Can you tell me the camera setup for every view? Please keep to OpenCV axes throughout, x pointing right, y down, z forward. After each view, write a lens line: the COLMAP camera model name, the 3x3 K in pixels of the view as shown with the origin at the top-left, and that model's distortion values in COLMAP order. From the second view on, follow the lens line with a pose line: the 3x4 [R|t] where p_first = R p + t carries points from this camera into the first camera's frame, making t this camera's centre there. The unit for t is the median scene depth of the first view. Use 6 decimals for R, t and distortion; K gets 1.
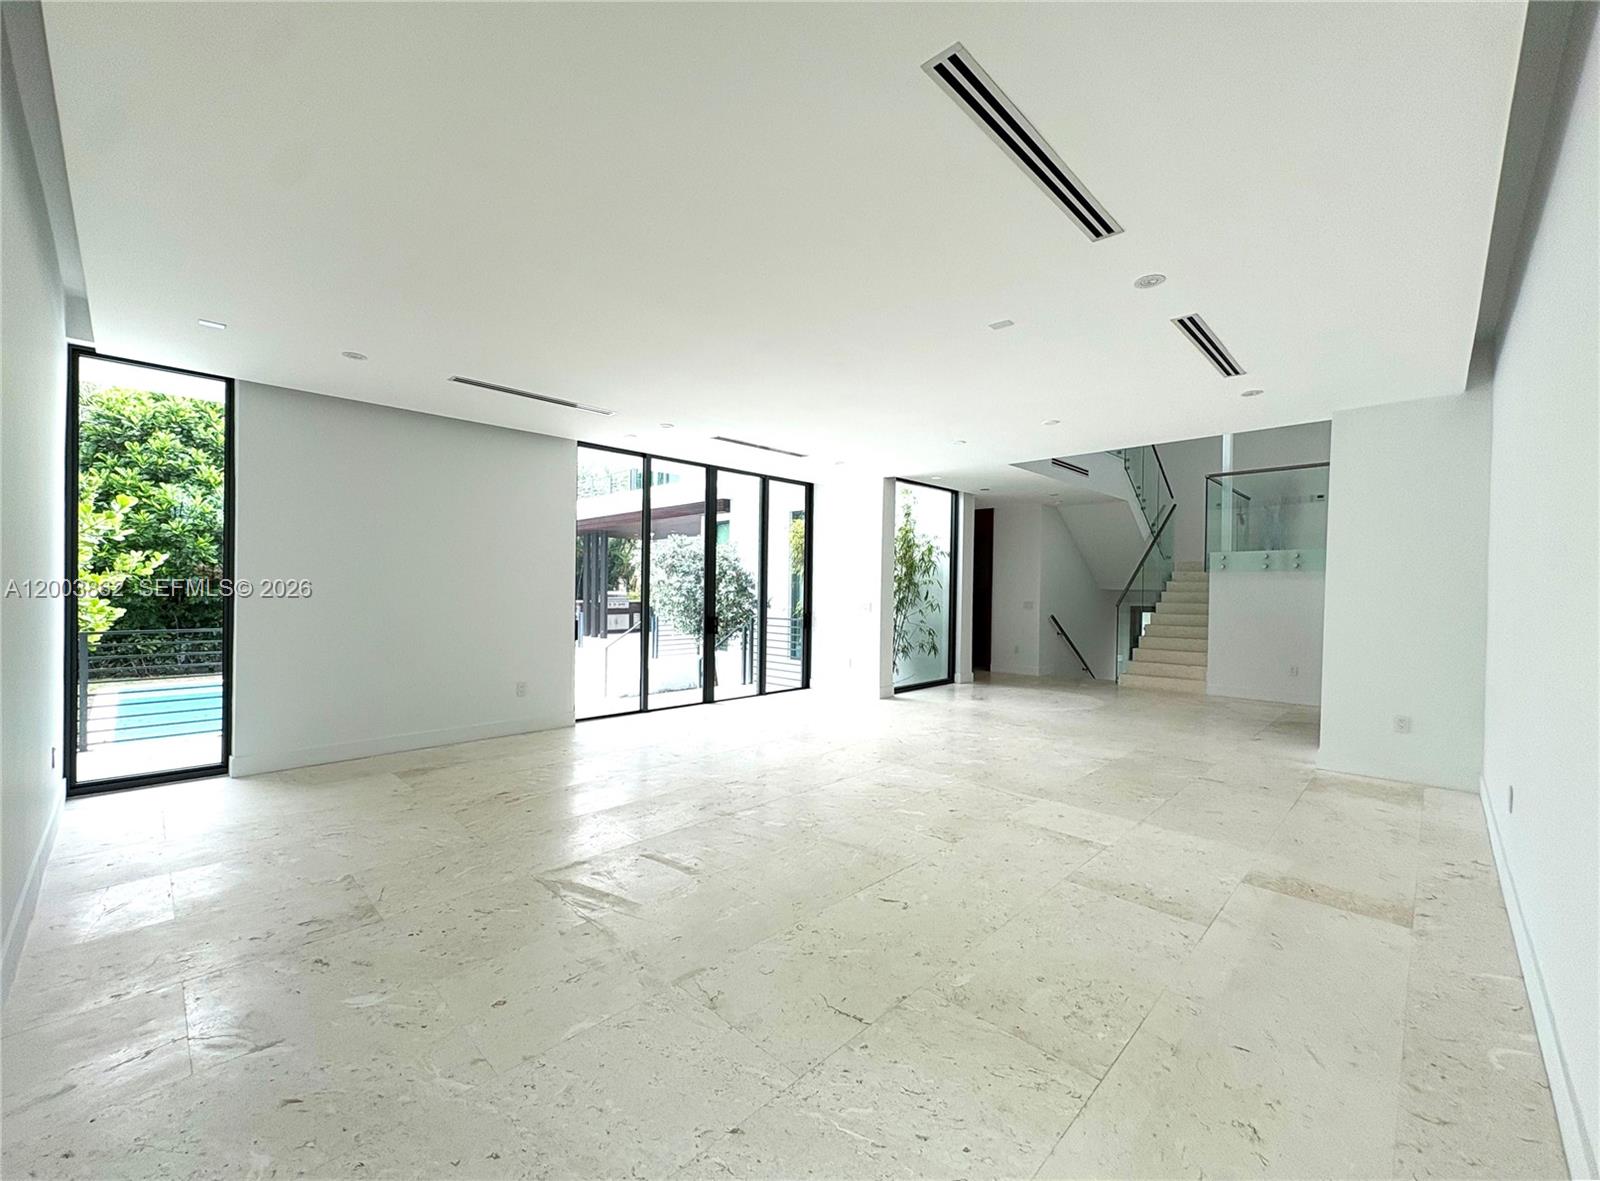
lens RADIAL K [[640.1, 0, 805.9], [0, 640.1, 600.3], [0, 0, 1]] dist [0.001399, 0.000424]
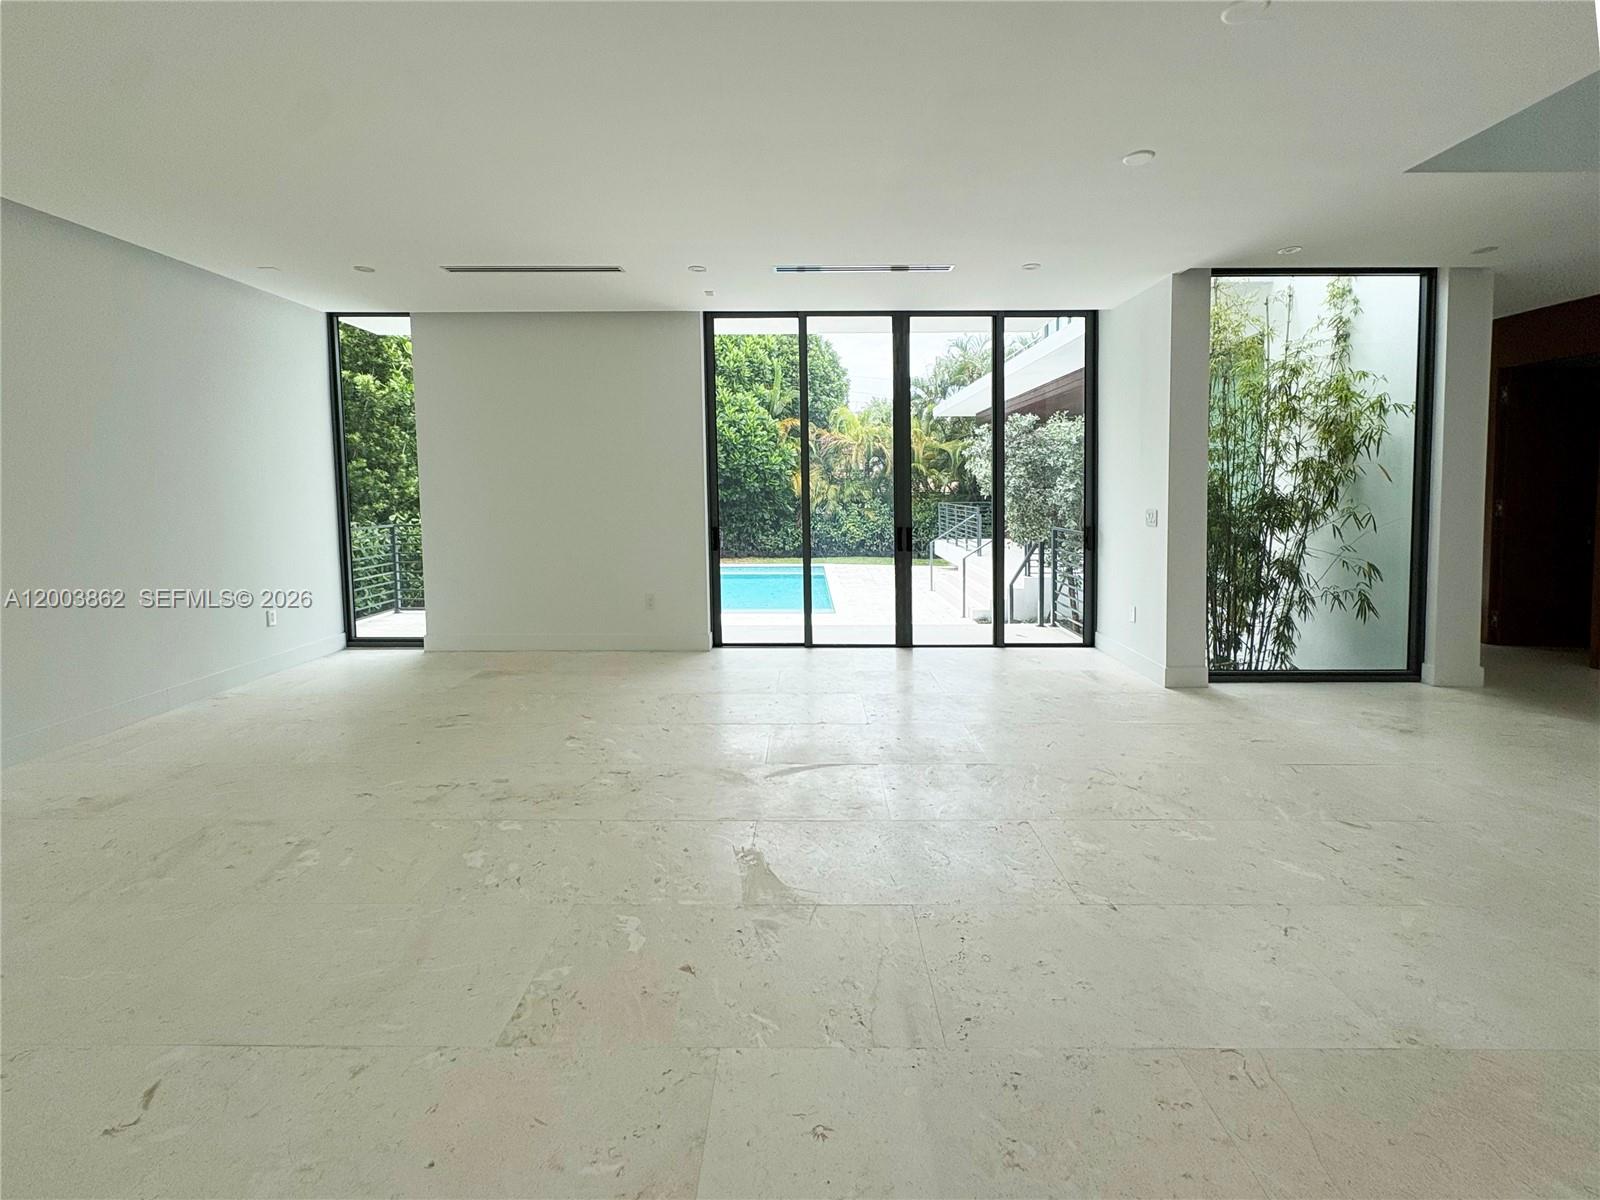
lens RADIAL K [[705.8, 0, 807.1], [0, 705.8, 534.2], [0, 0, 1]] dist [-0.001458, -0.000547]
pose [[0.697892, 0.038712, -0.715156, 0.284602], [-0.002460, 0.998662, 0.051658, -0.006042], [0.716199, -0.034292, 0.697053, 0.316483]]
